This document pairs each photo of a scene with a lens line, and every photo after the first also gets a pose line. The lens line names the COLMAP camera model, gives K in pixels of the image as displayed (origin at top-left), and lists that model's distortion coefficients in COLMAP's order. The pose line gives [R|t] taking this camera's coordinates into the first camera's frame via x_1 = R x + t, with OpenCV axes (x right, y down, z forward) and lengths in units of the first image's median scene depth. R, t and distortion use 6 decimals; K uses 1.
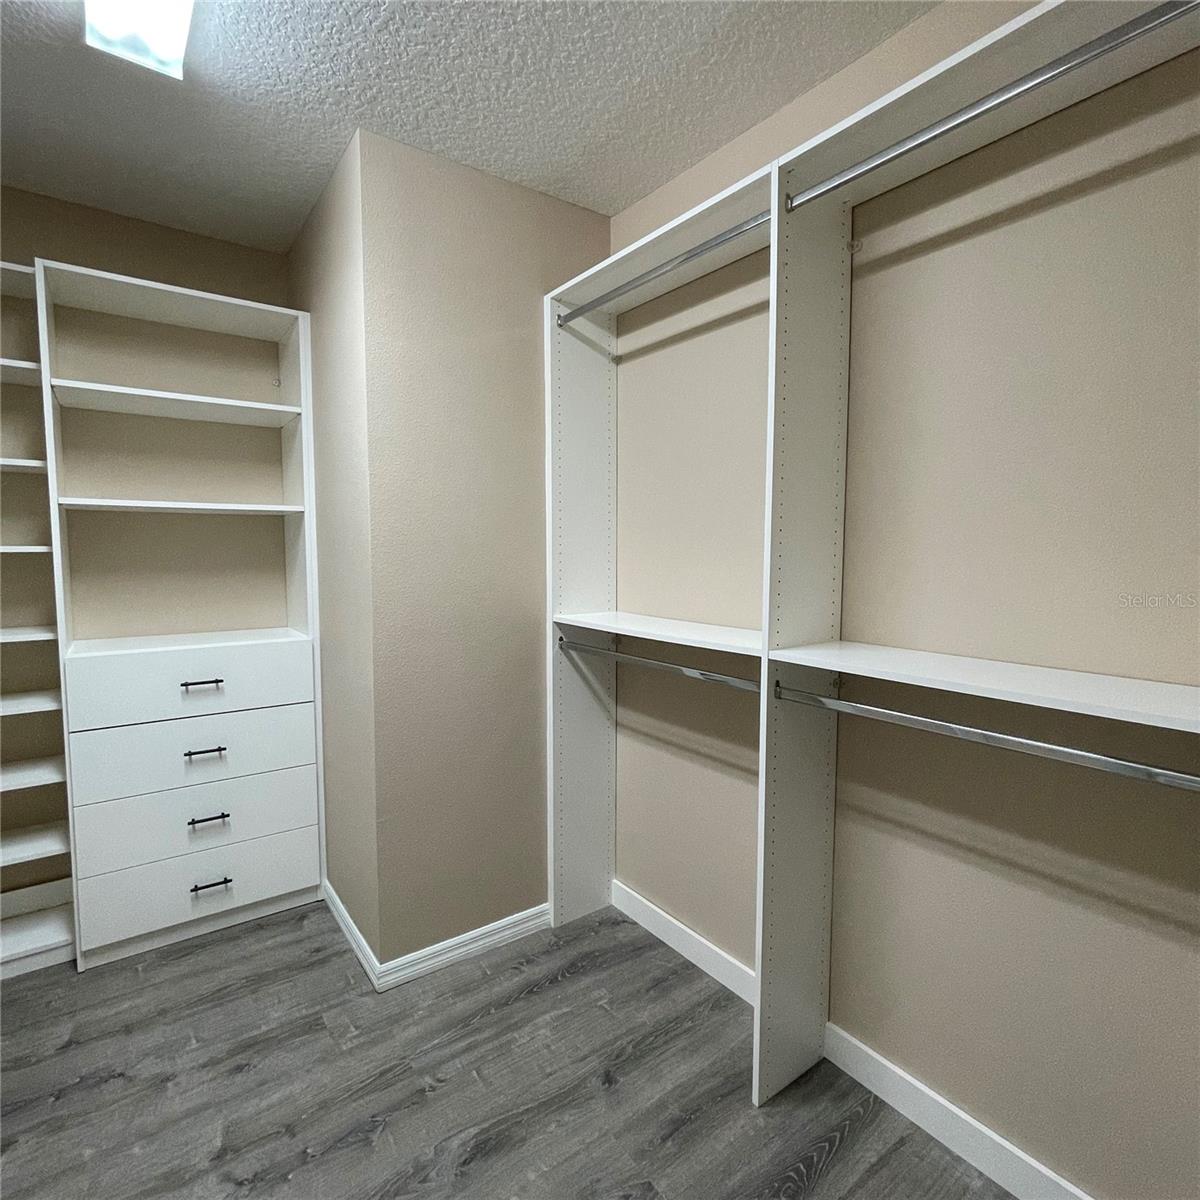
lens RADIAL K [[644.7, 0, 596.9], [0, 644.7, 595.7], [0, 0, 1]] dist [-0.000383, 0.000451]
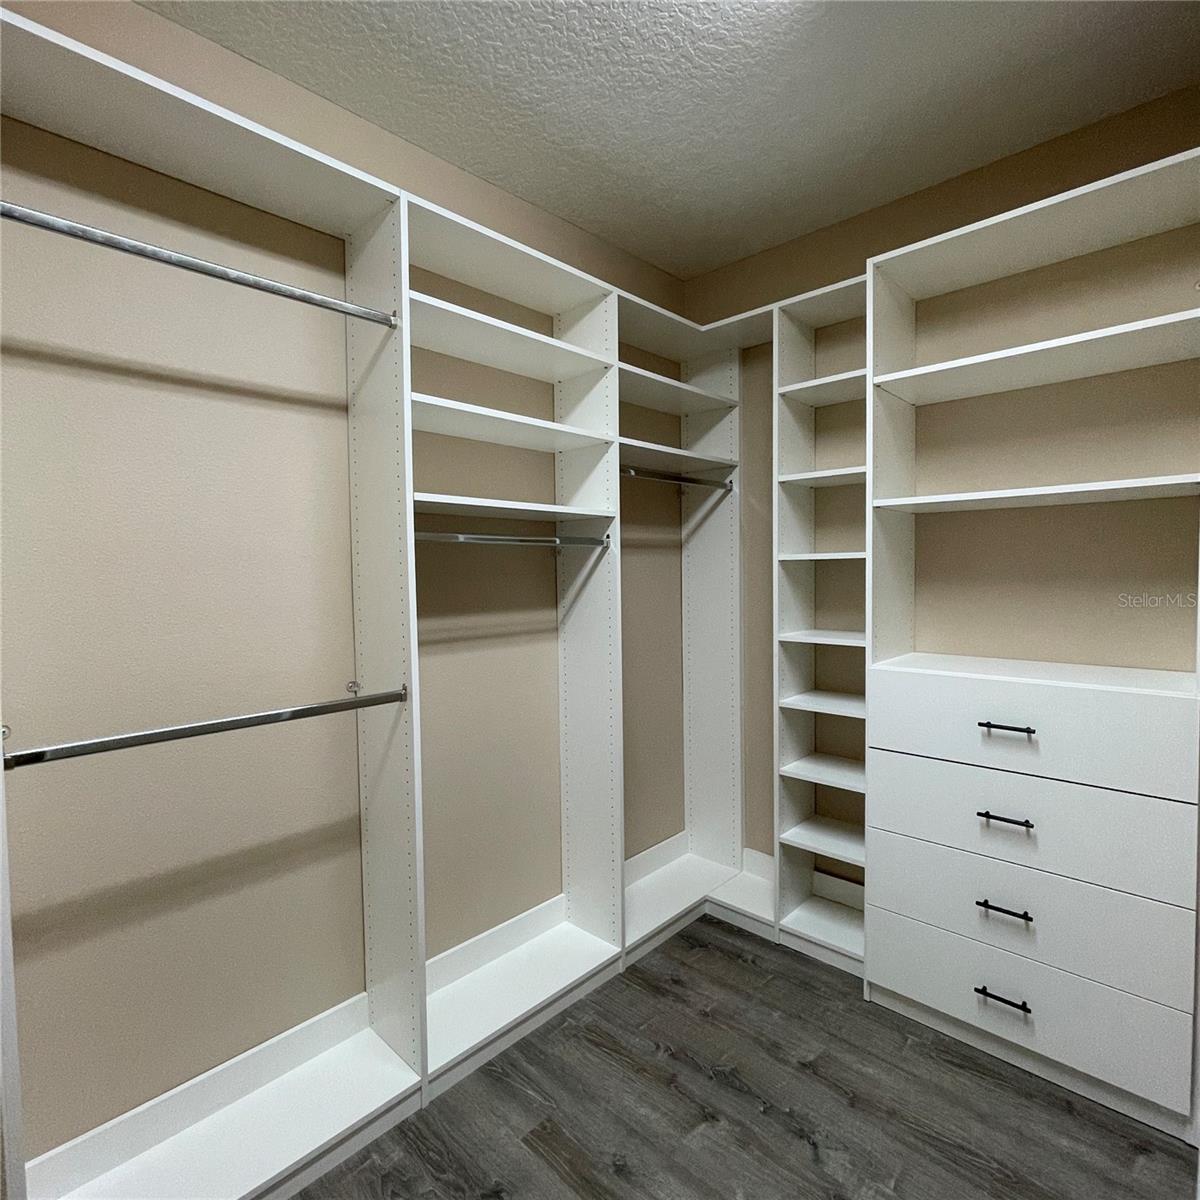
lens RADIAL K [[644.7, 0, 596.9], [0, 644.7, 595.7], [0, 0, 1]] dist [-0.000383, 0.000451]
pose [[0.173725, 0.034414, -0.984193, 0.044025], [-0.057485, 0.998039, 0.024751, -0.011011], [0.983115, 0.052277, 0.175363, 0.414805]]
